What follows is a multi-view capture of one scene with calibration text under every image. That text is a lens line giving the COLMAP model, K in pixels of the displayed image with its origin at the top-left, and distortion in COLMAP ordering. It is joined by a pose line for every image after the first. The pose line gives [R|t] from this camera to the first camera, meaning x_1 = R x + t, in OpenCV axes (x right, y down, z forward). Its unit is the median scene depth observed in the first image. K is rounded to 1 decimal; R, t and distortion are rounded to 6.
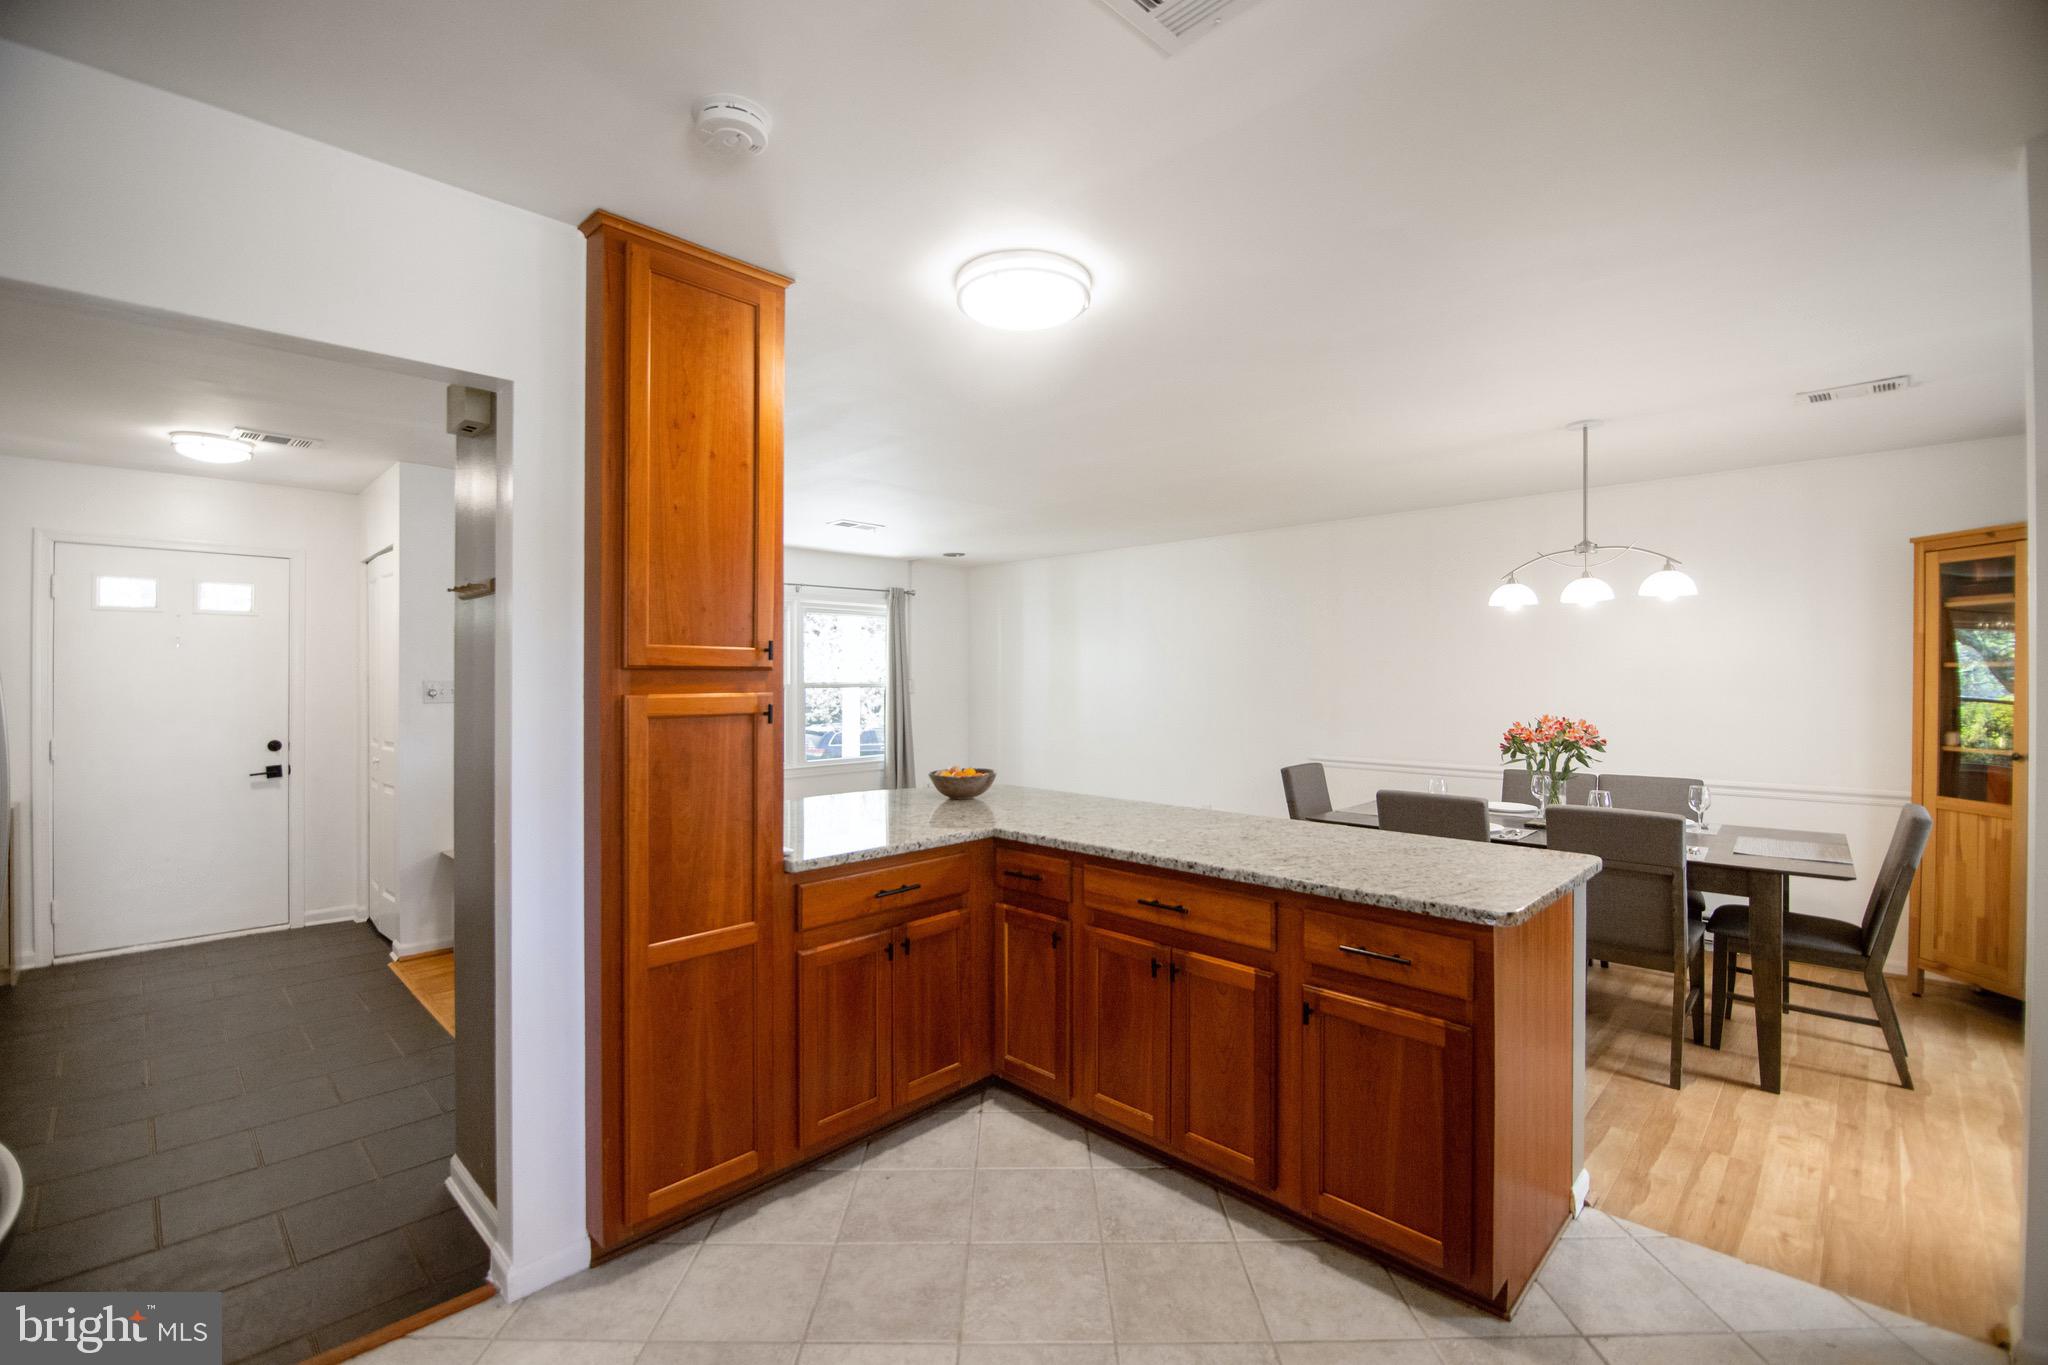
lens RADIAL K [[901.2, 0, 1033.3], [0, 901.2, 682.0], [0, 0, 1]] dist [-0.001085, -0.008683]
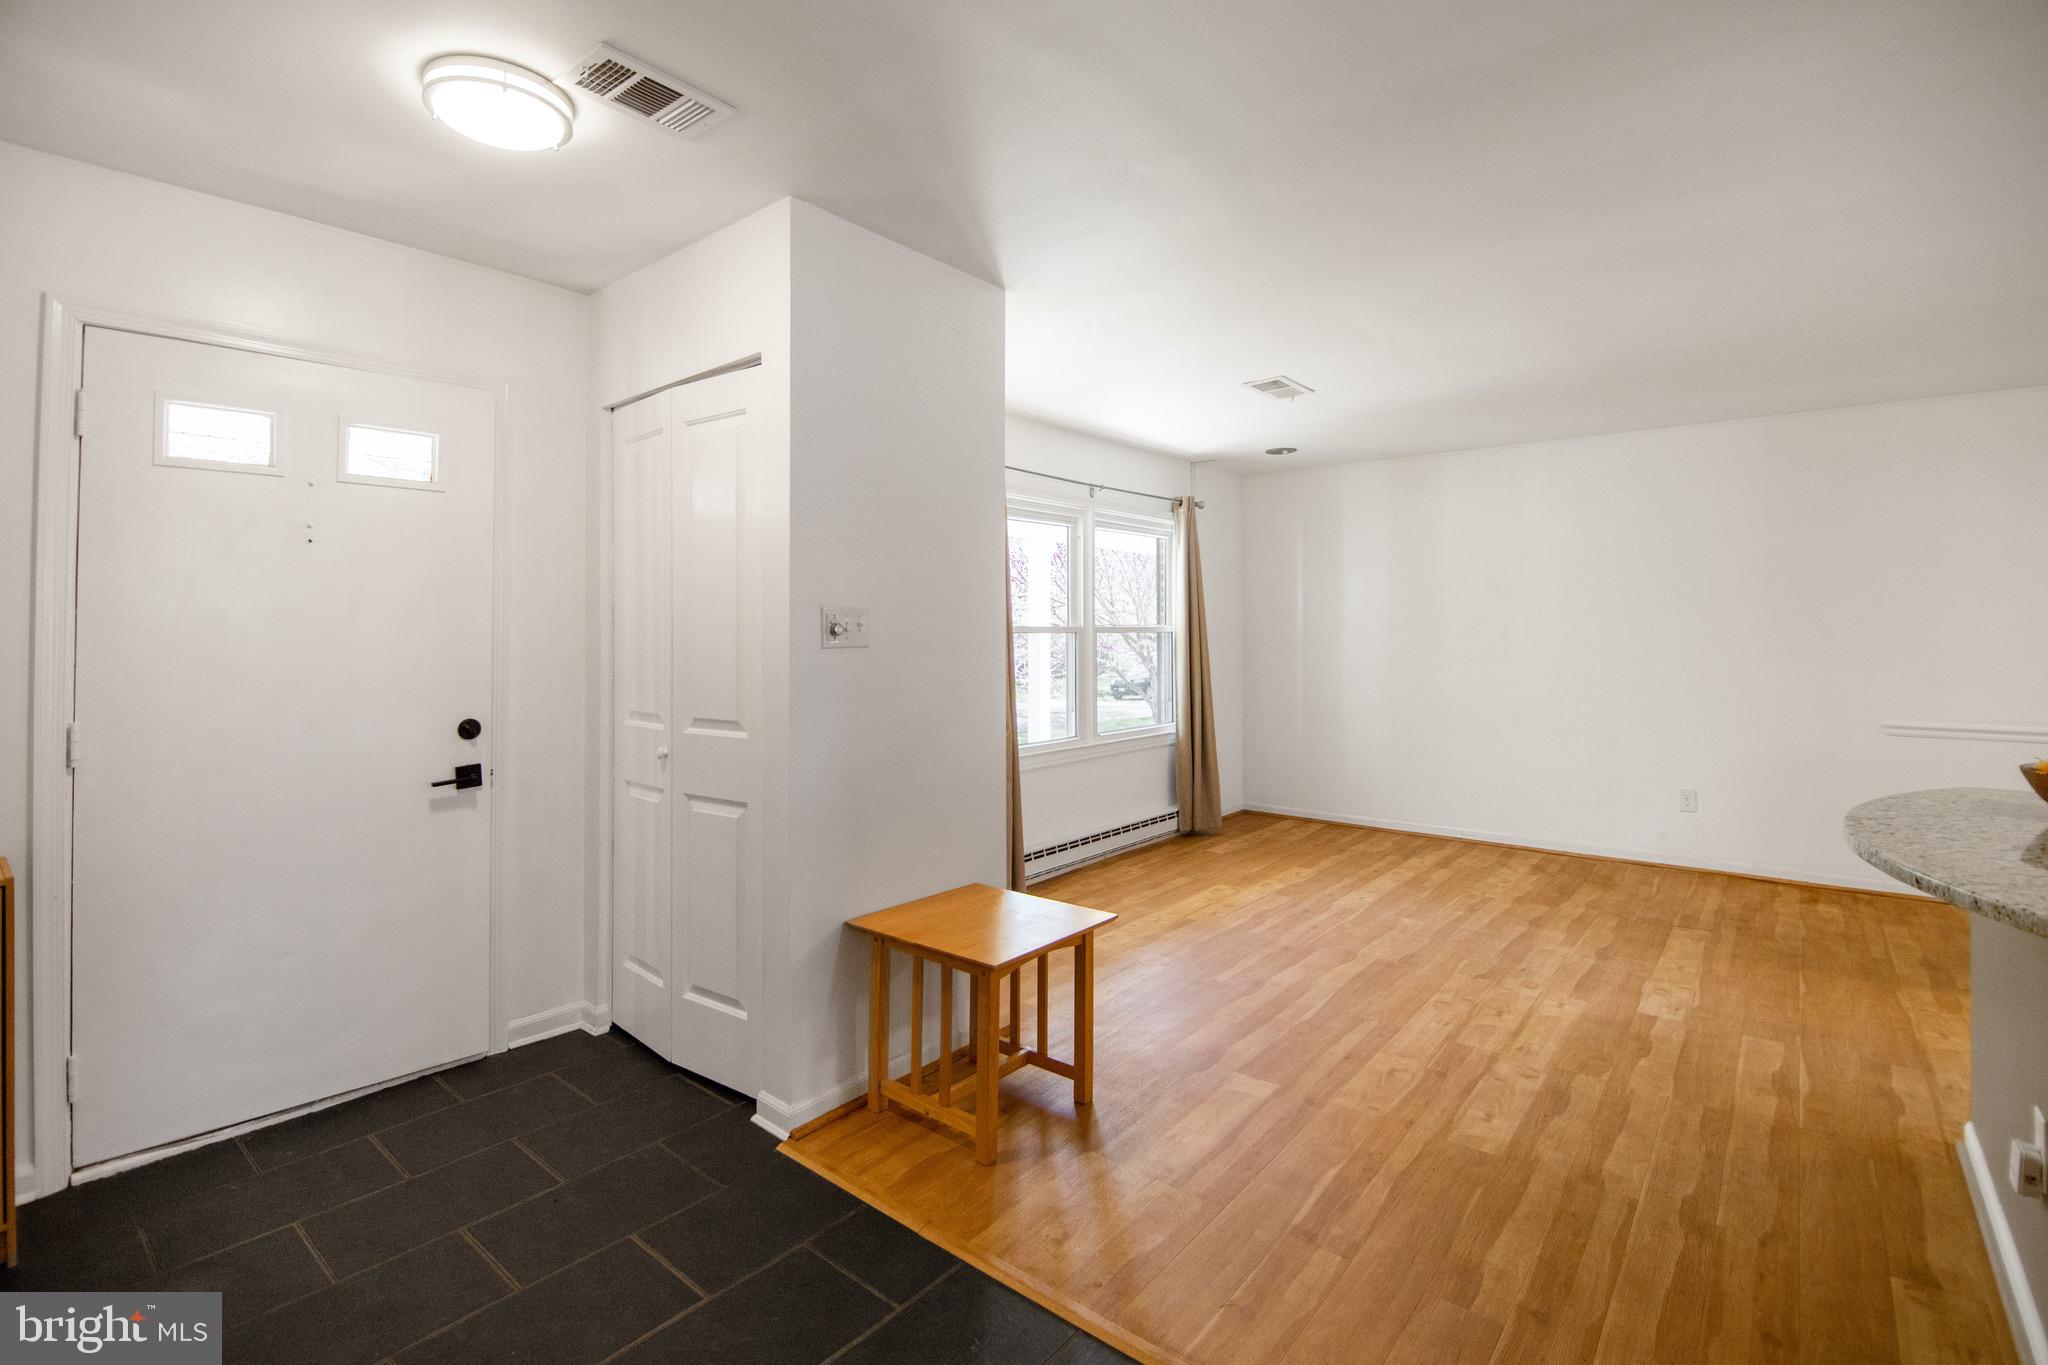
lens RADIAL K [[941.0, 0, 1029.0], [0, 941.0, 625.3], [0, 0, 1]] dist [-0.018766, 0.000348]
pose [[0.995393, -0.002841, 0.095838, -0.560209], [0.004028, 0.999917, -0.012198, 0.015529], [-0.095795, 0.012528, 0.995322, 0.395036]]
